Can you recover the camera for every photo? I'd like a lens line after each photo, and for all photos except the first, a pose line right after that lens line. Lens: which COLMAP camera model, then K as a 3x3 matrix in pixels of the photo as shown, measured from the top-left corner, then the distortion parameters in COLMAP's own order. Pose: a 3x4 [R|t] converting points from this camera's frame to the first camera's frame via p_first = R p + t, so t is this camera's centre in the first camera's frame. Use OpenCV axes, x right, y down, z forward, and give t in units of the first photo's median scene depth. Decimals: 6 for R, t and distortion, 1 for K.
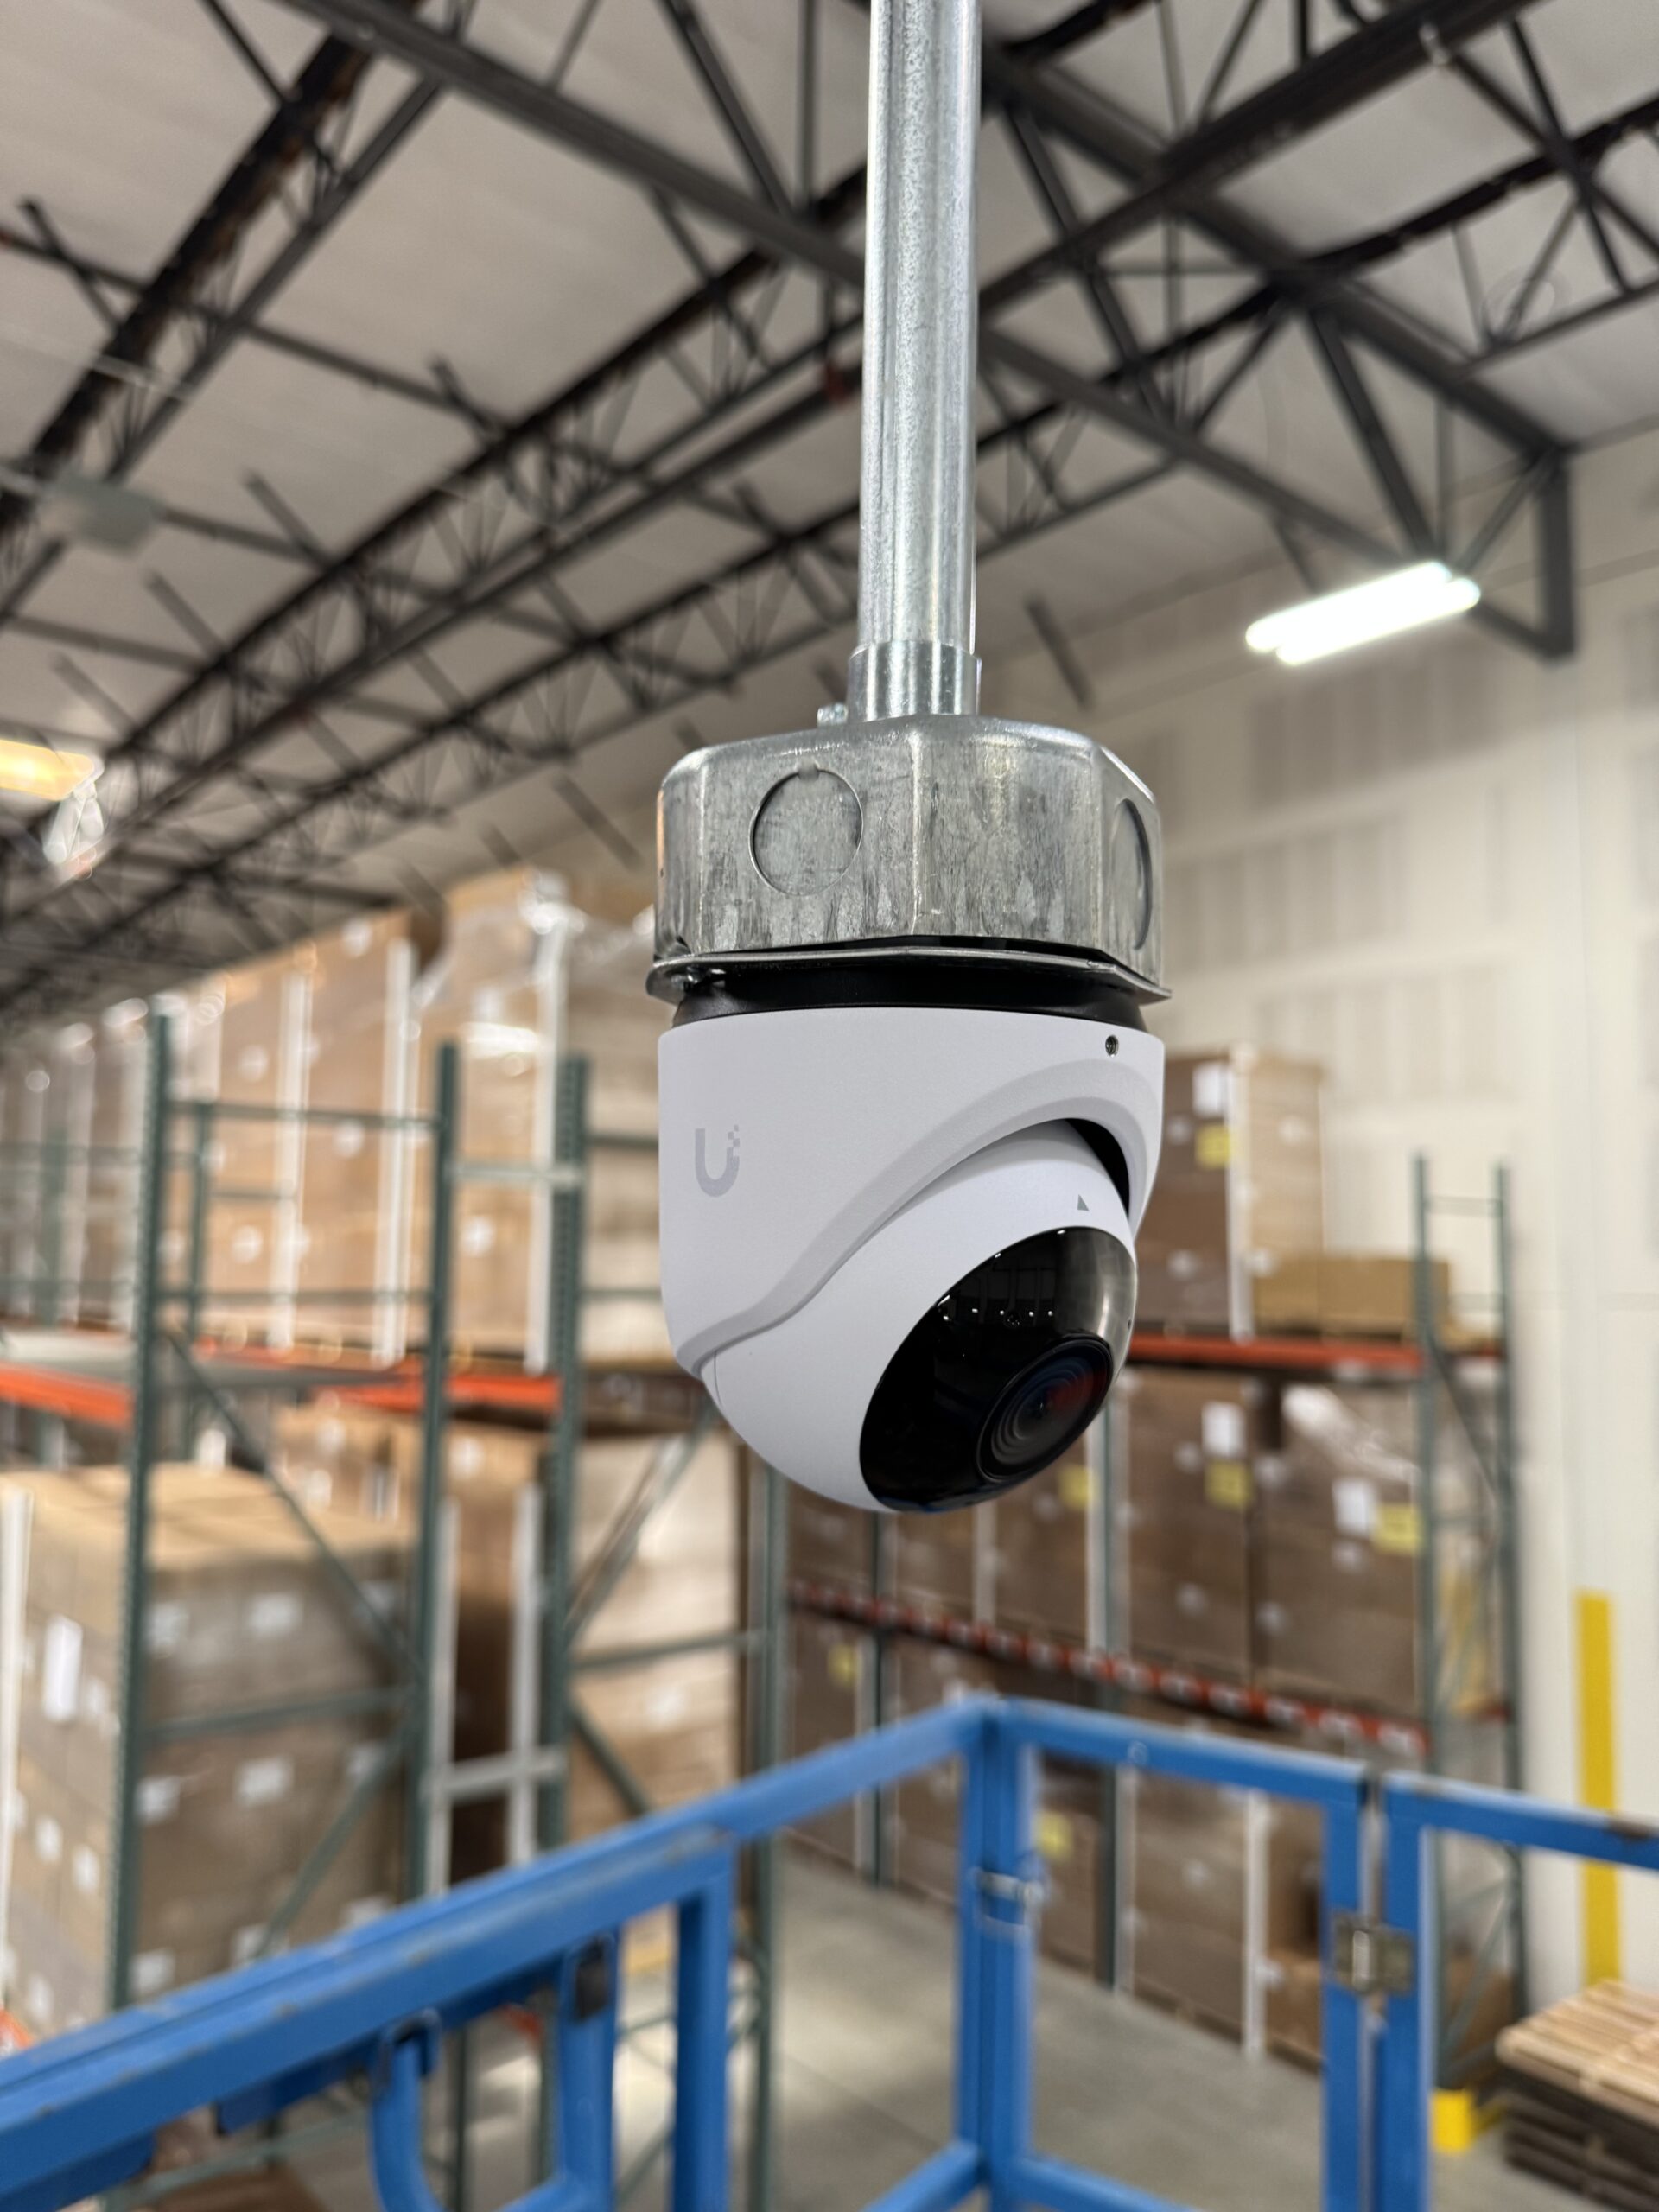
lens RADIAL K [[1546.4, 0, 829.5], [0, 1546.4, 1106.0], [0, 0, 1]] dist [0.048562, -0.003865]
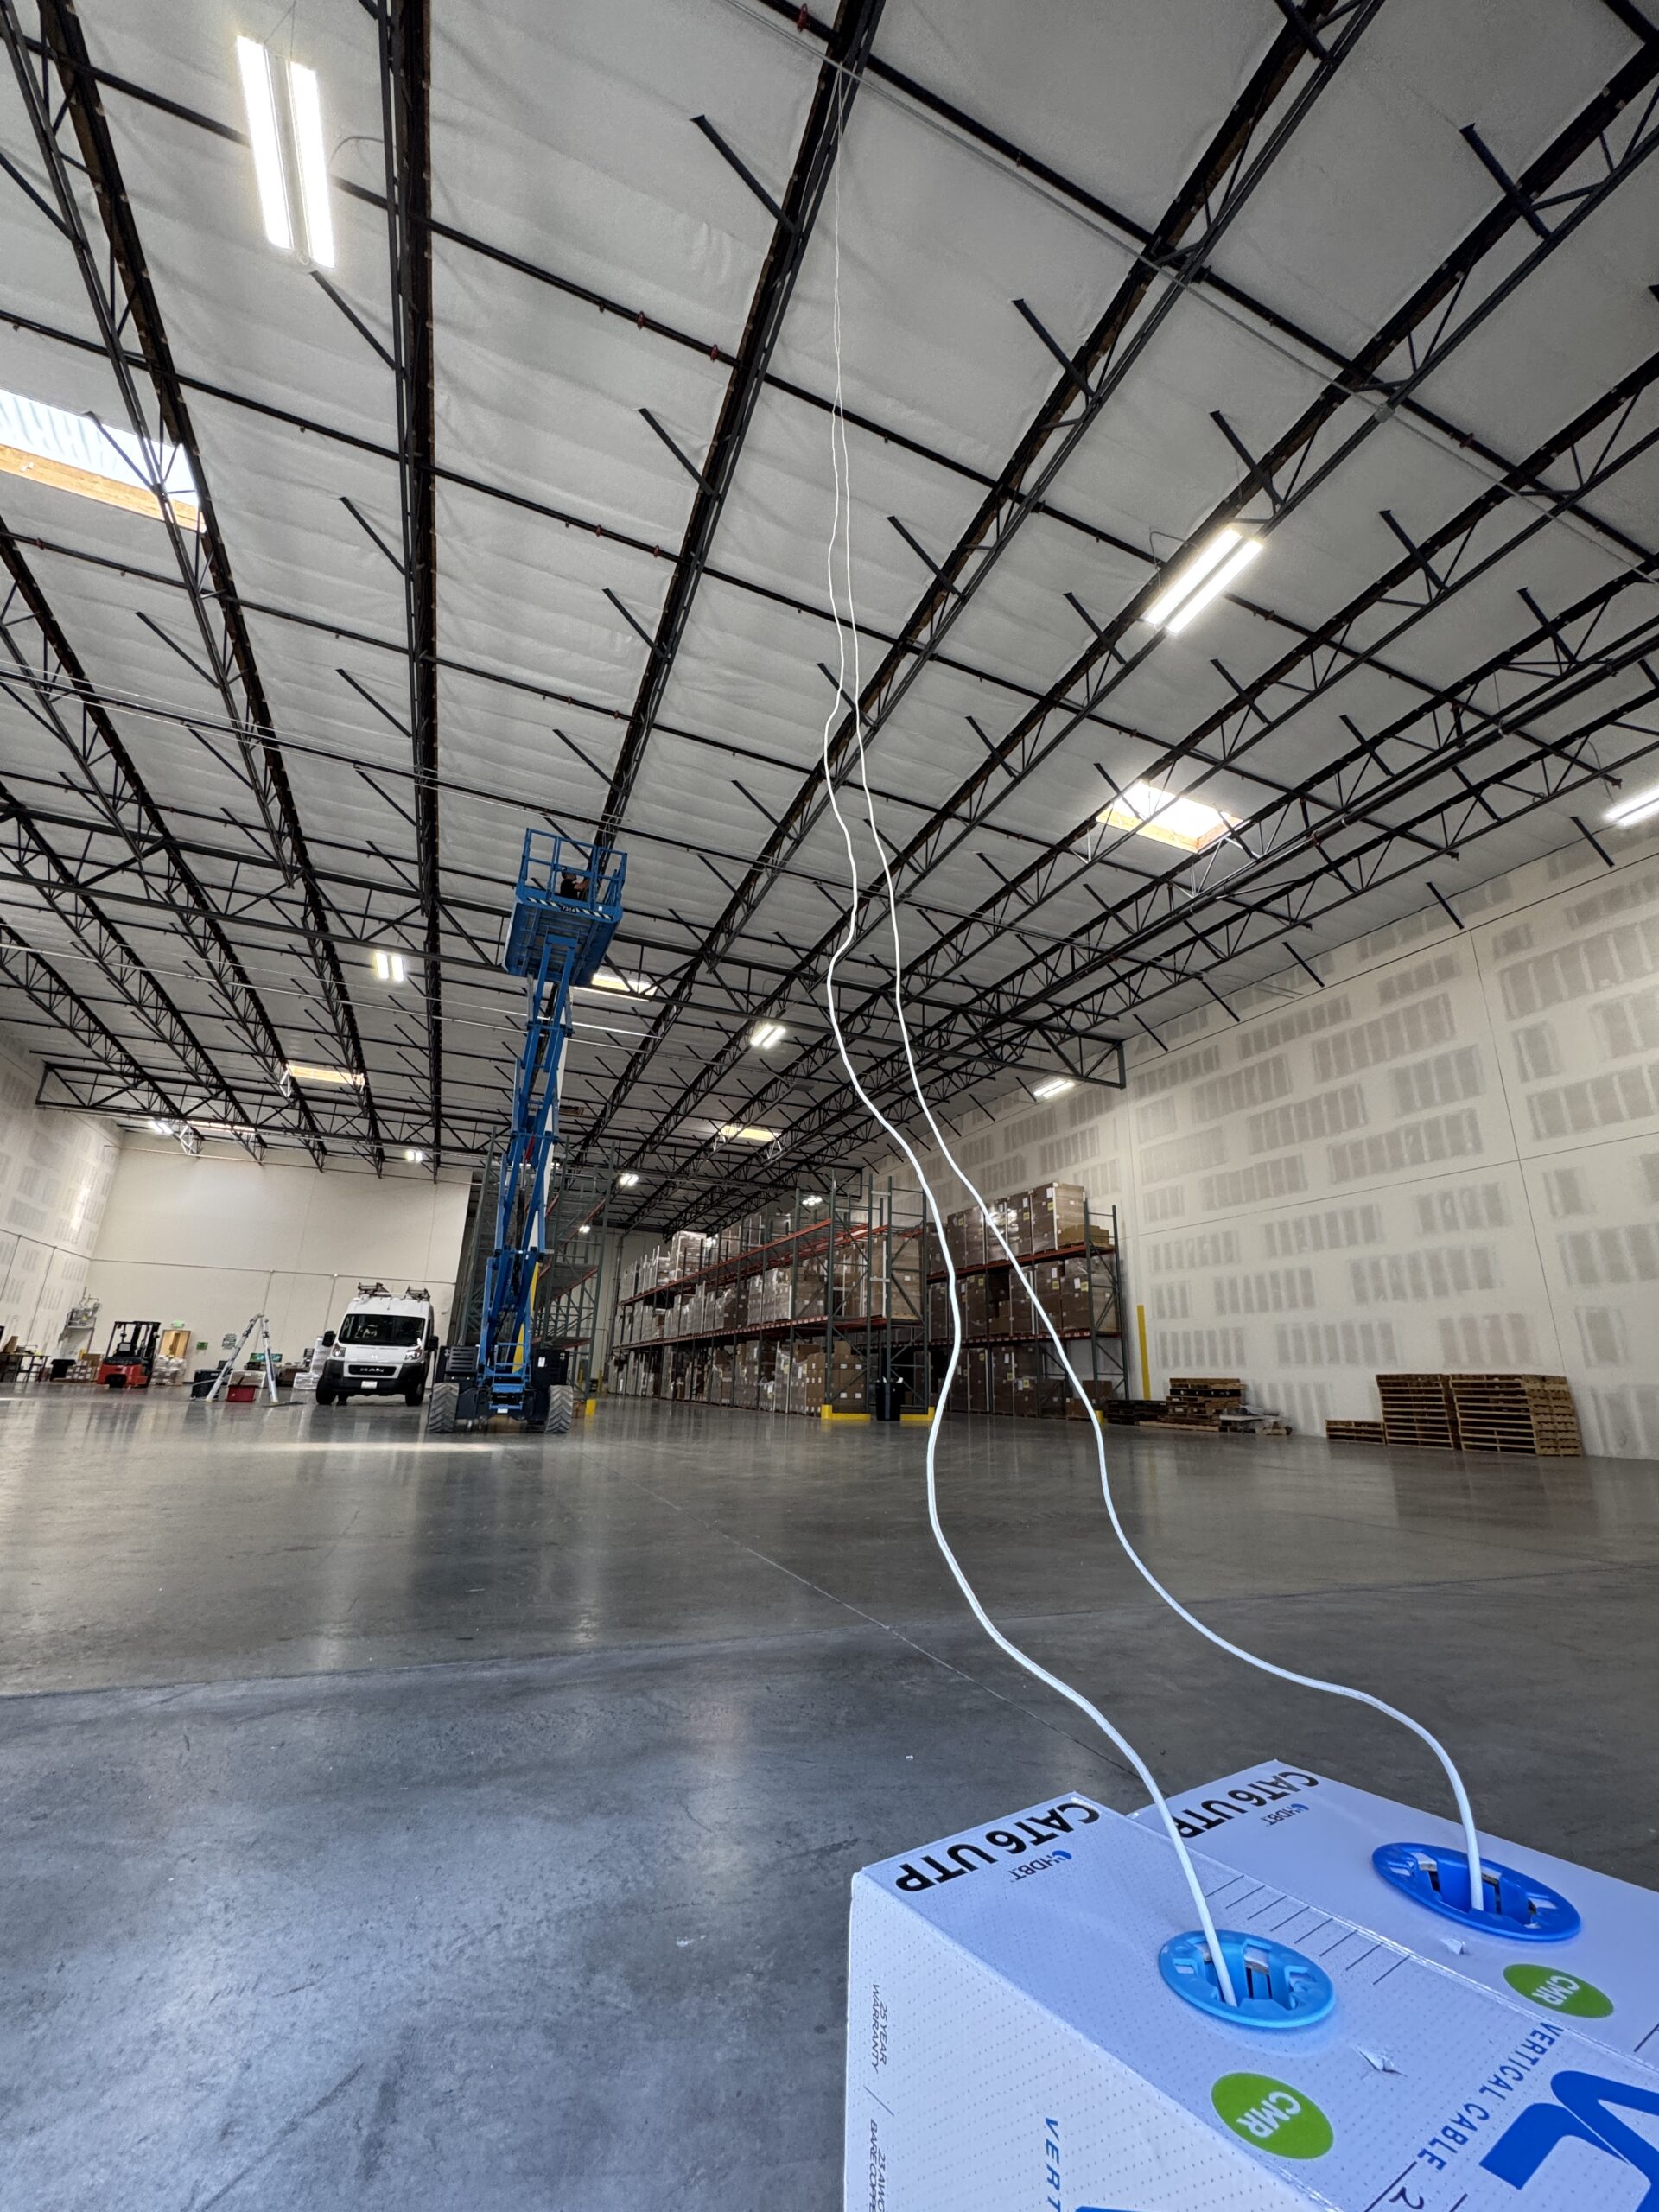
lens RADIAL K [[879.1, 0, 829.5], [0, 879.1, 1106.0], [0, 0, 1]] dist [-0.002634, 0.000077]
pose [[0.955077, -0.071019, -0.287721, 0.380108], [0.006056, 0.975336, -0.220641, 0.282809], [0.296295, 0.208986, 0.931952, -1.460073]]
